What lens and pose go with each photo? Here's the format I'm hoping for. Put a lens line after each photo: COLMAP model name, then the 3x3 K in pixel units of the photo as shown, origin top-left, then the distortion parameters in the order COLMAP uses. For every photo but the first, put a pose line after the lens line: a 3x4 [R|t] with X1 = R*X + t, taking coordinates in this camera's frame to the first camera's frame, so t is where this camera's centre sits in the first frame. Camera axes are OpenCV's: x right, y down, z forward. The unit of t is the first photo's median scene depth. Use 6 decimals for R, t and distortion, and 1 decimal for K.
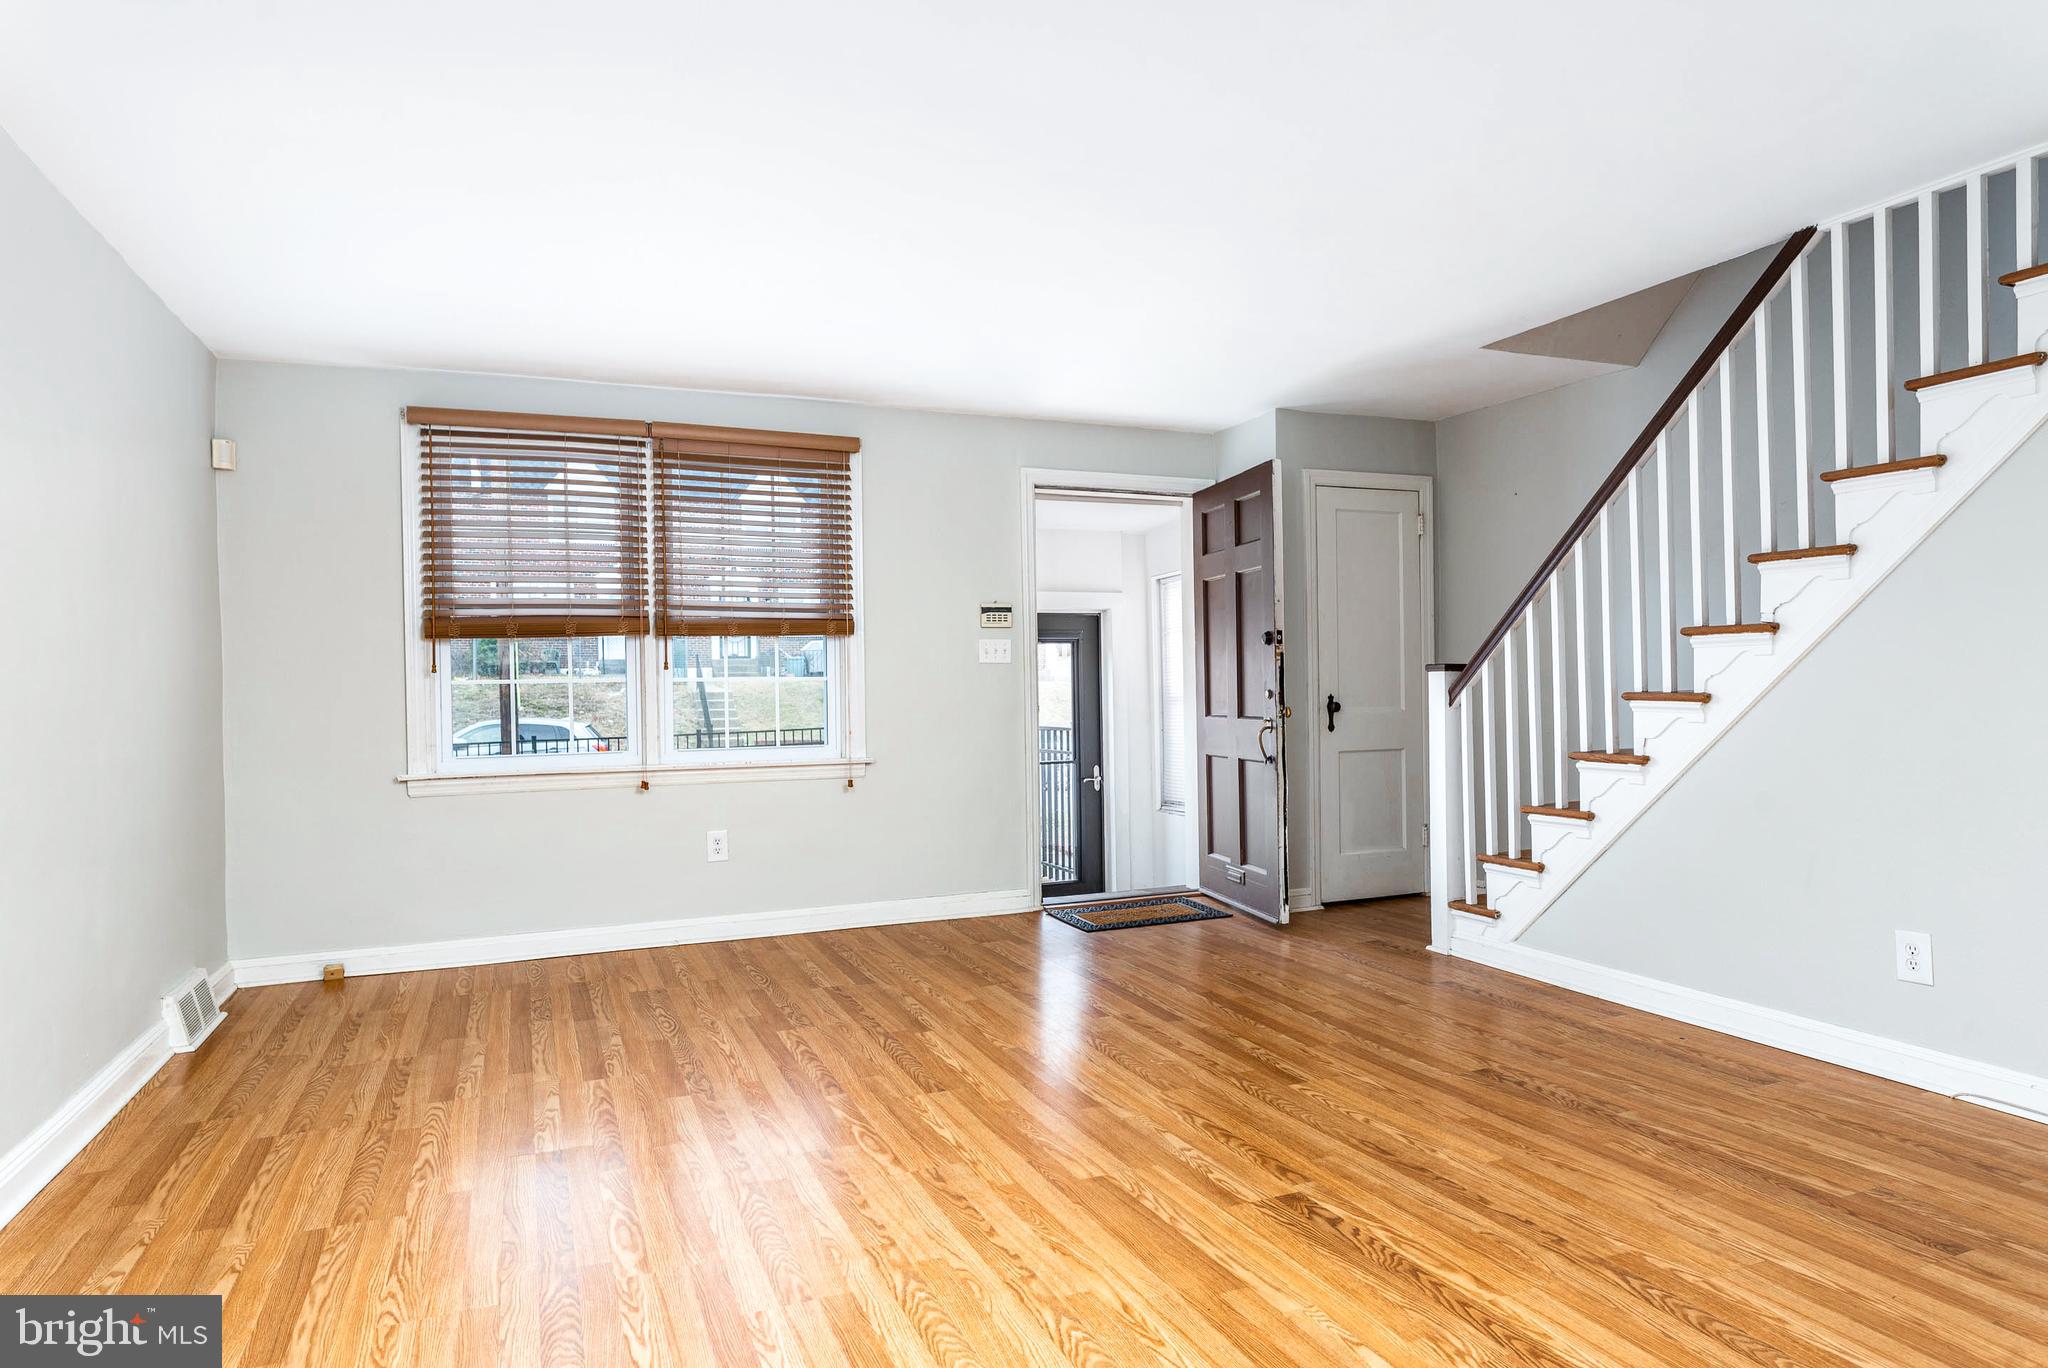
lens RADIAL K [[1192.4, 0, 1019.5], [0, 1192.4, 697.7], [0, 0, 1]] dist [-0.000131, -0.000465]
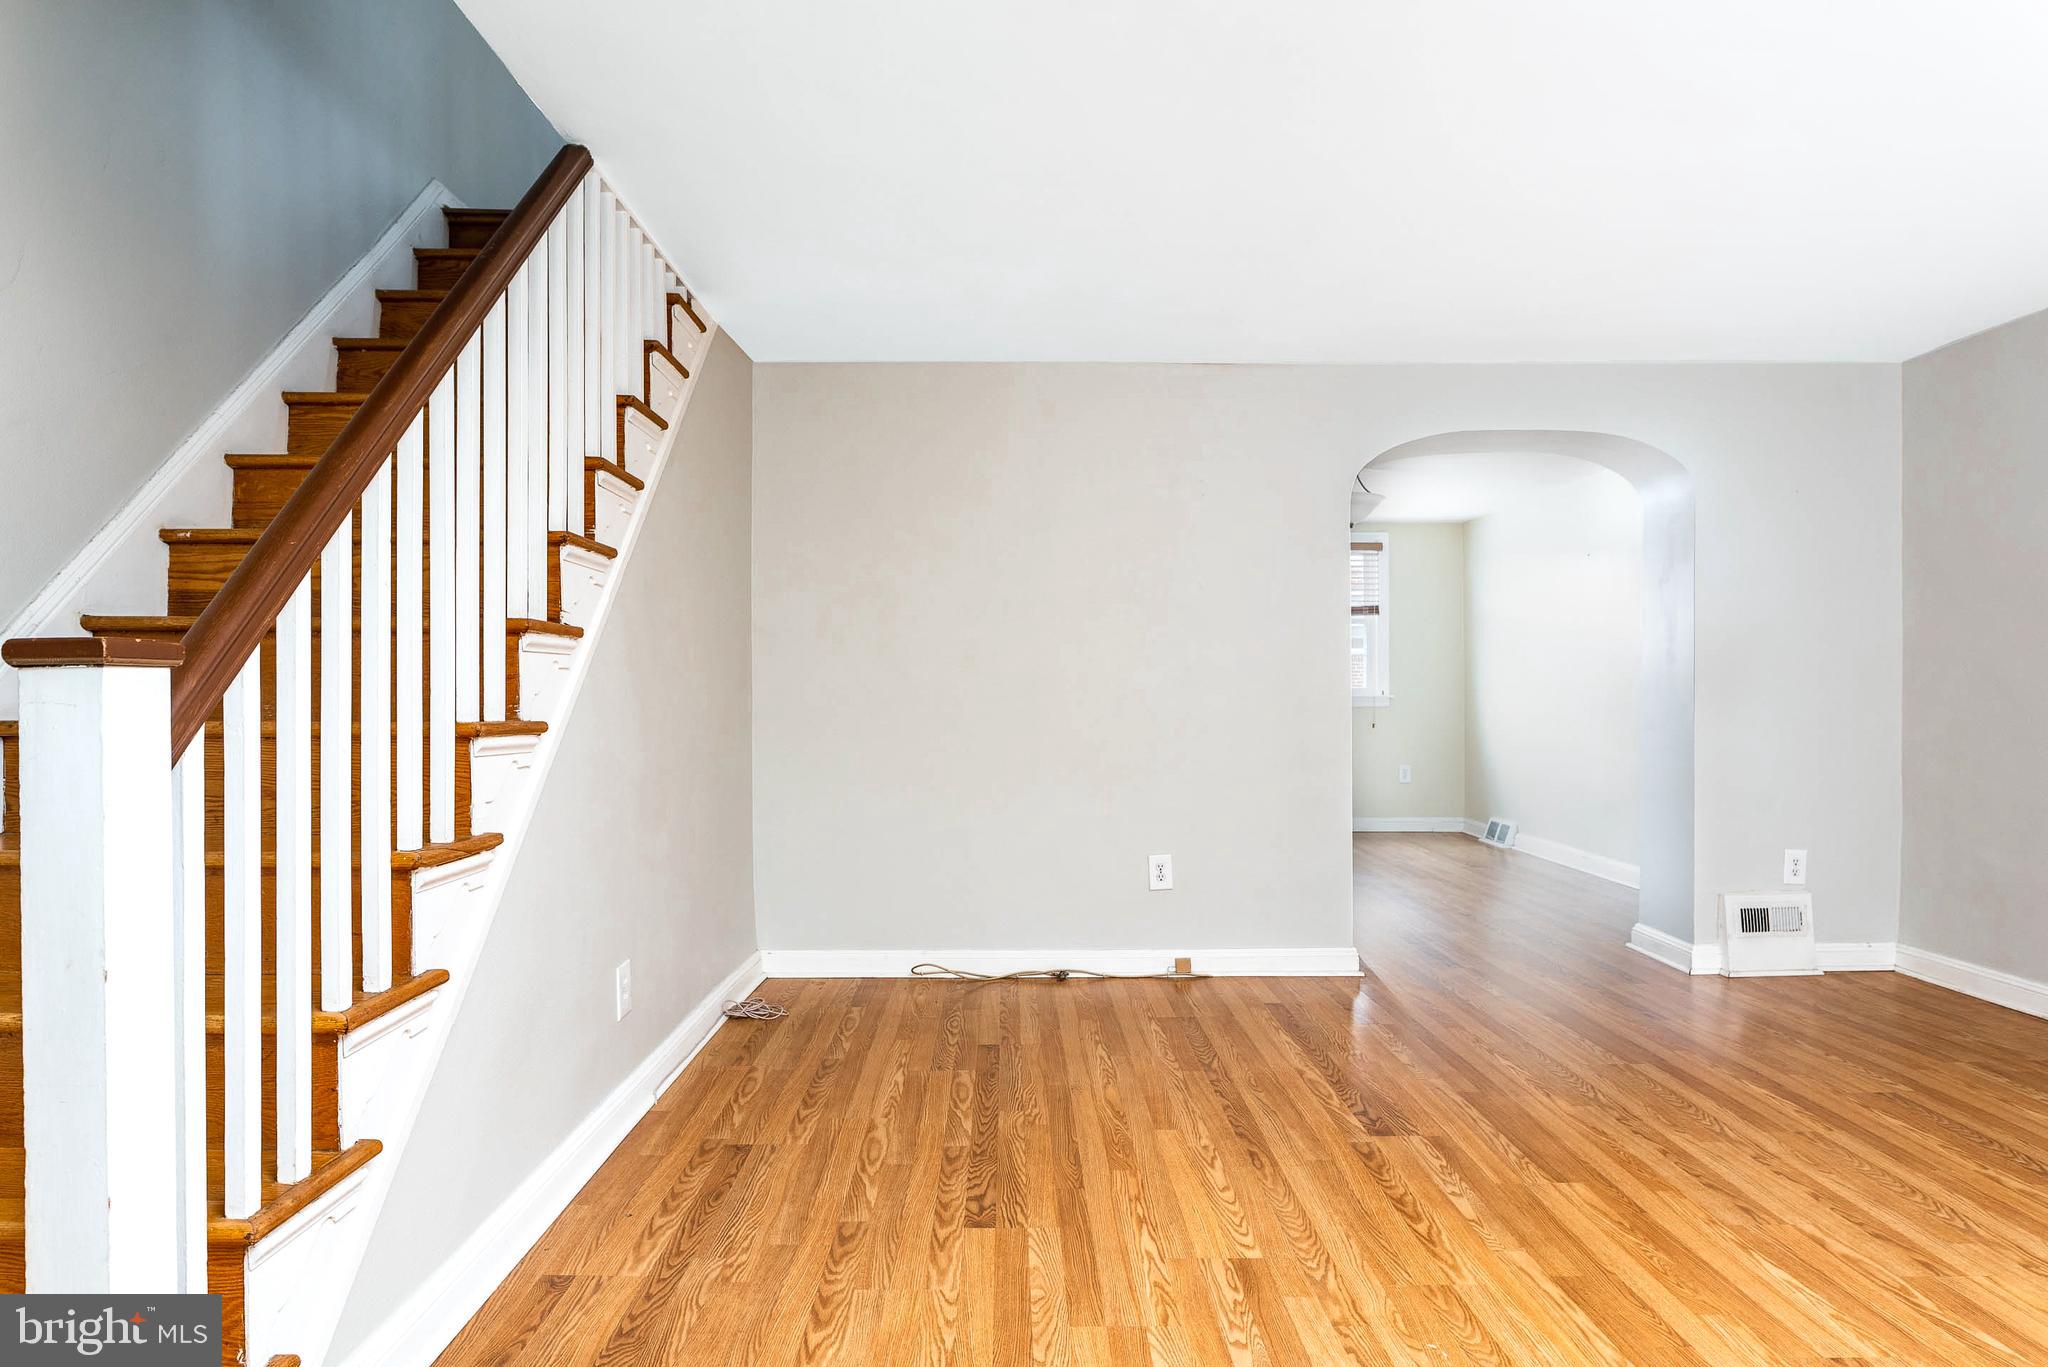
lens RADIAL K [[1192.4, 0, 1019.5], [0, 1192.4, 697.2], [0, 0, 1]] dist [-0.000131, -0.000465]
pose [[-0.926675, 0.014629, 0.375580, 0.101585], [0.019691, 0.999760, 0.009641, -0.023413], [-0.375348, 0.016330, -0.926740, 2.002359]]
